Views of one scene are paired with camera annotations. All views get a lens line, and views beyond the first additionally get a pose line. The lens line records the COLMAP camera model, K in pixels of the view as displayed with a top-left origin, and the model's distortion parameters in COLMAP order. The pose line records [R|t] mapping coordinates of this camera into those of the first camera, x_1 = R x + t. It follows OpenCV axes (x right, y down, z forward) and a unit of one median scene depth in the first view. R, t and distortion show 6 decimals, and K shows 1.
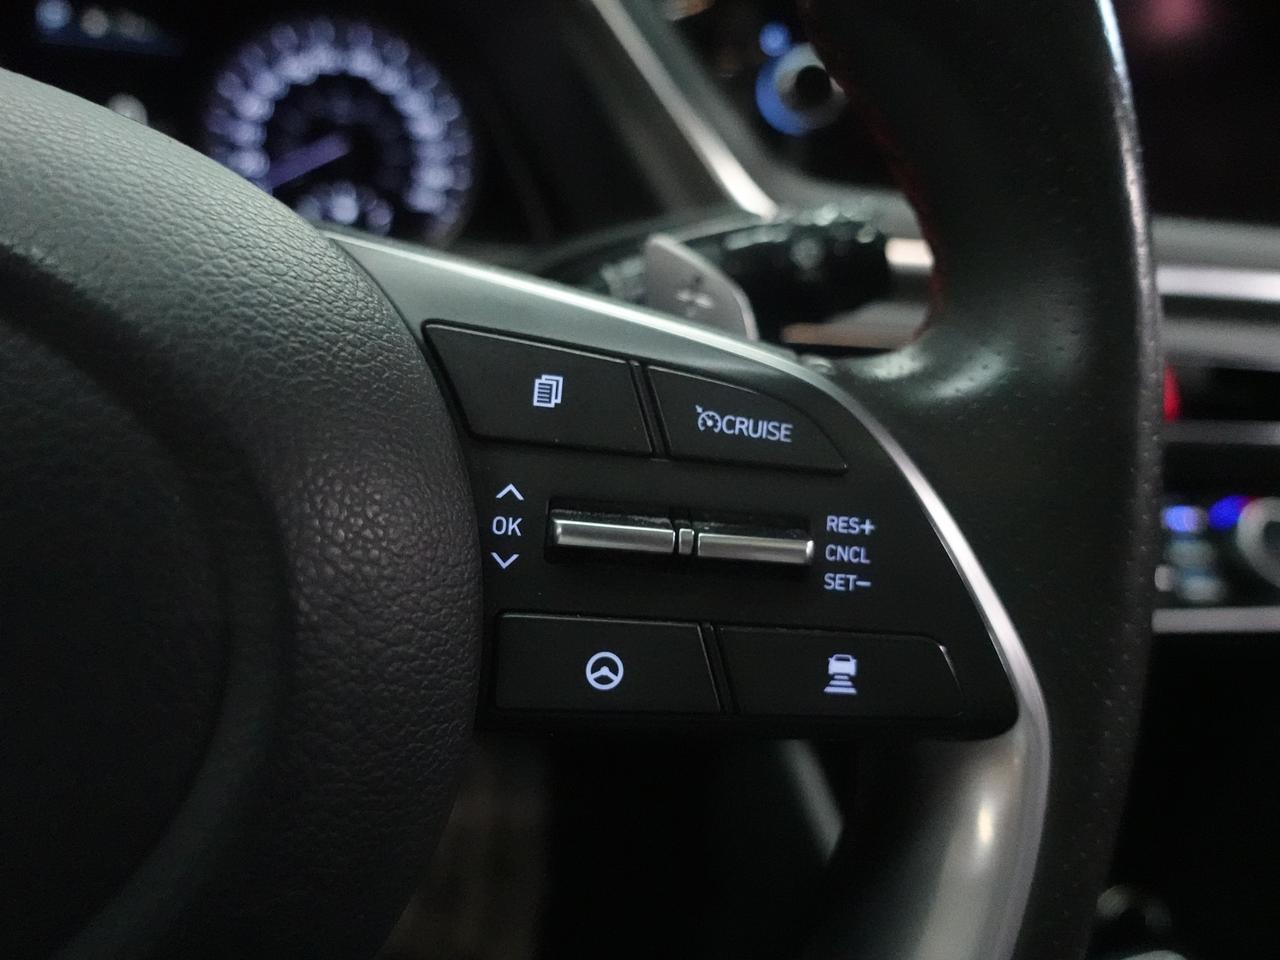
lens RADIAL K [[953.0, 0, 612.6], [0, 953.0, 479.4], [0, 0, 1]] dist [0.001141, -0.000307]
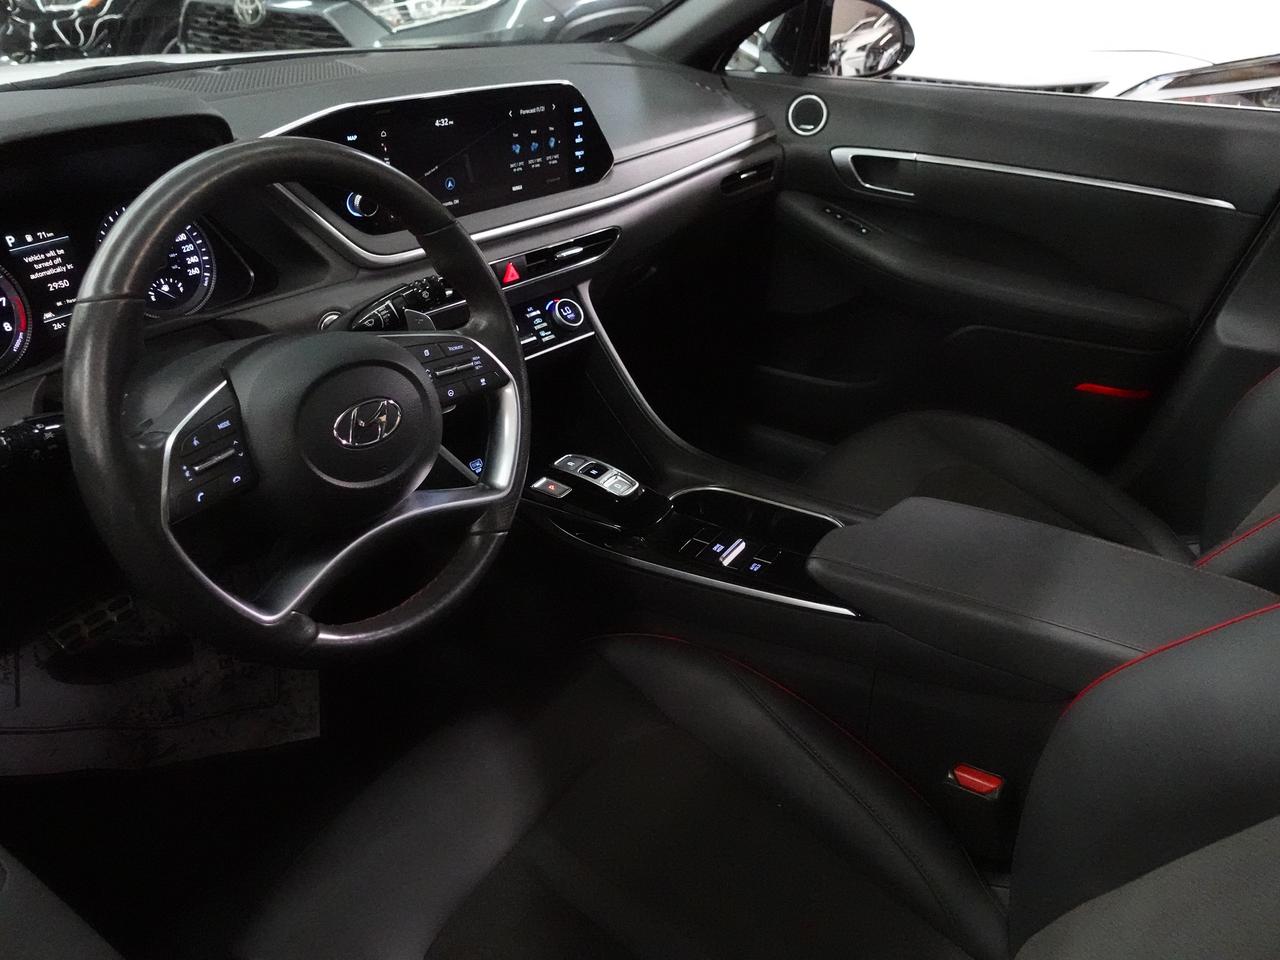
lens RADIAL K [[1008.9, 0, 640.0], [0, 1008.9, 480.0], [0, 0, 1]] dist [0.016704, -0.002504]
pose [[0.782369, -0.376814, 0.495894, -2.424264], [0.272860, 0.923110, 0.270952, -0.694952], [-0.559863, -0.076675, 0.825030, -4.966918]]
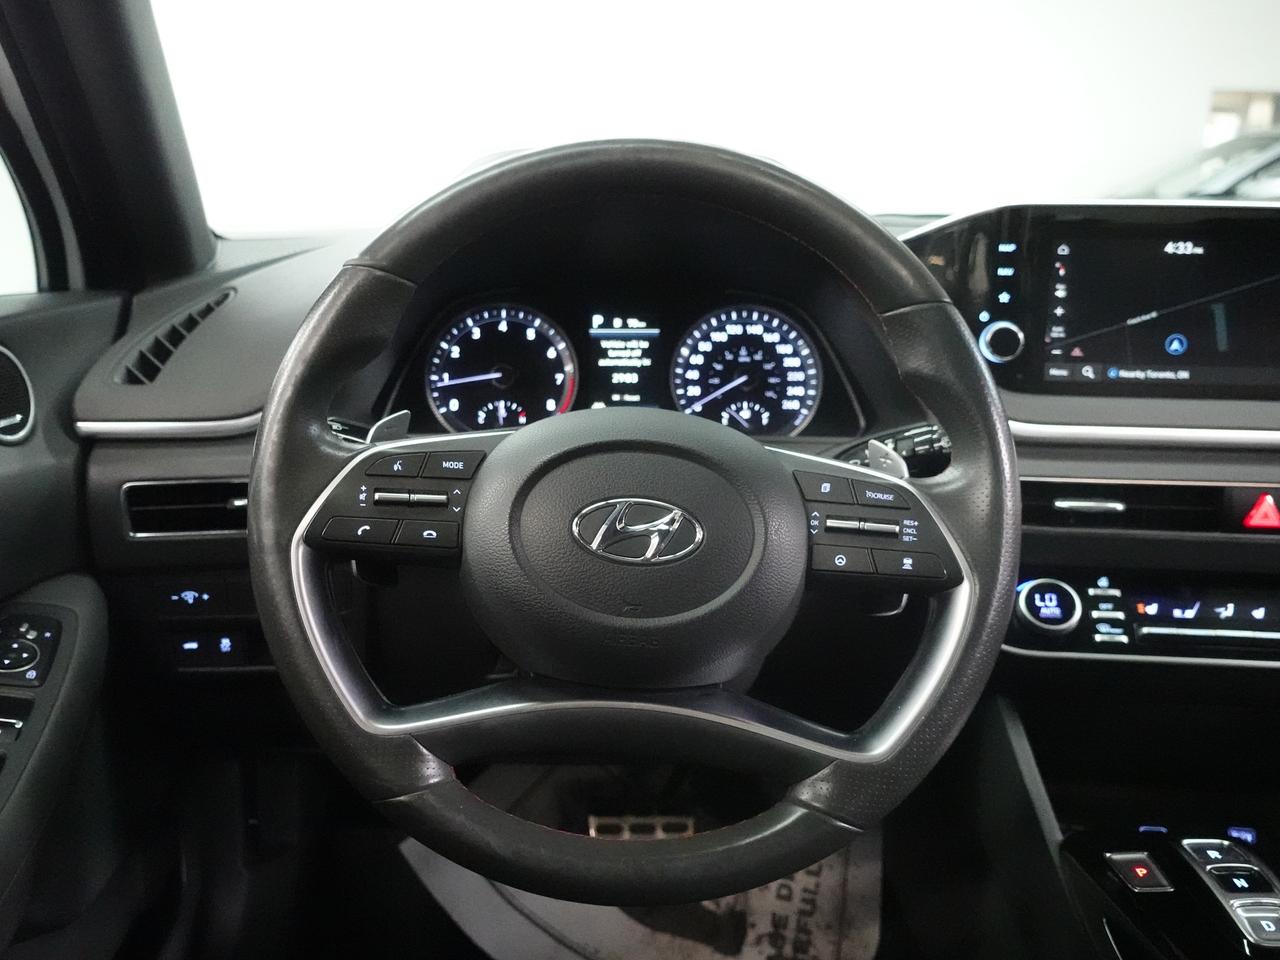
lens RADIAL K [[1284.6, 0, 640.0], [0, 1284.6, 480.0], [0, 0, 1]] dist [0.007386, 0.003129]
pose [[0.953041, -0.028025, -0.301541, 0.745313], [-0.024828, 0.985127, -0.170028, 0.740429], [0.301821, 0.169530, 0.938170, -3.892389]]
